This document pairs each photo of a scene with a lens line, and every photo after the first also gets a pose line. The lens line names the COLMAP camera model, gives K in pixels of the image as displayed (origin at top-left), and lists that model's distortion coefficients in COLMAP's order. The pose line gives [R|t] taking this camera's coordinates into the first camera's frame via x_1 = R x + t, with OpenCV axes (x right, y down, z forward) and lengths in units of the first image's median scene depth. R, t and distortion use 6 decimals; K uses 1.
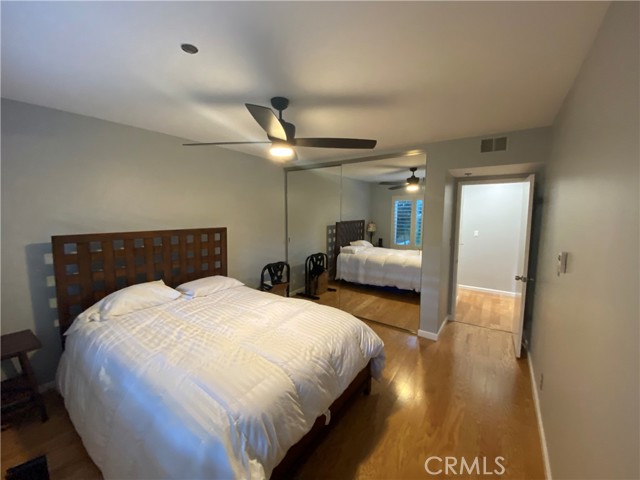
lens RADIAL K [[258.5, 0, 320.0], [0, 258.5, 240.0], [0, 0, 1]] dist [0.045629, -0.029154]
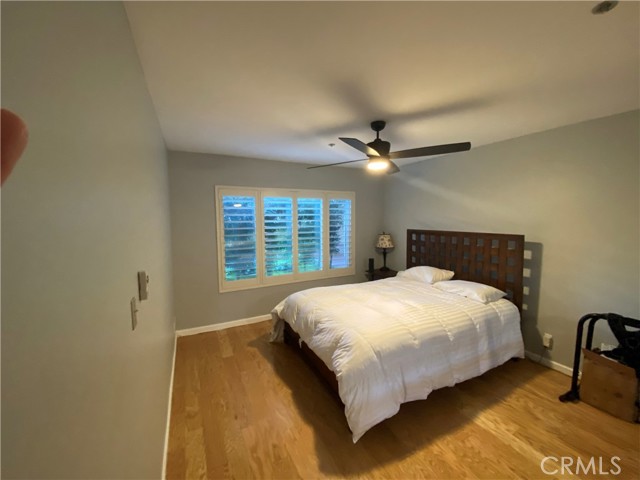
lens RADIAL K [[259.7, 0, 318.6], [0, 259.7, 238.5], [0, 0, 1]] dist [0.034808, -0.029802]
pose [[-0.482262, 0.062590, -0.873788, 1.003568], [-0.094652, 0.987882, 0.123003, -0.121623], [0.870899, 0.142026, -0.470494, 1.322020]]
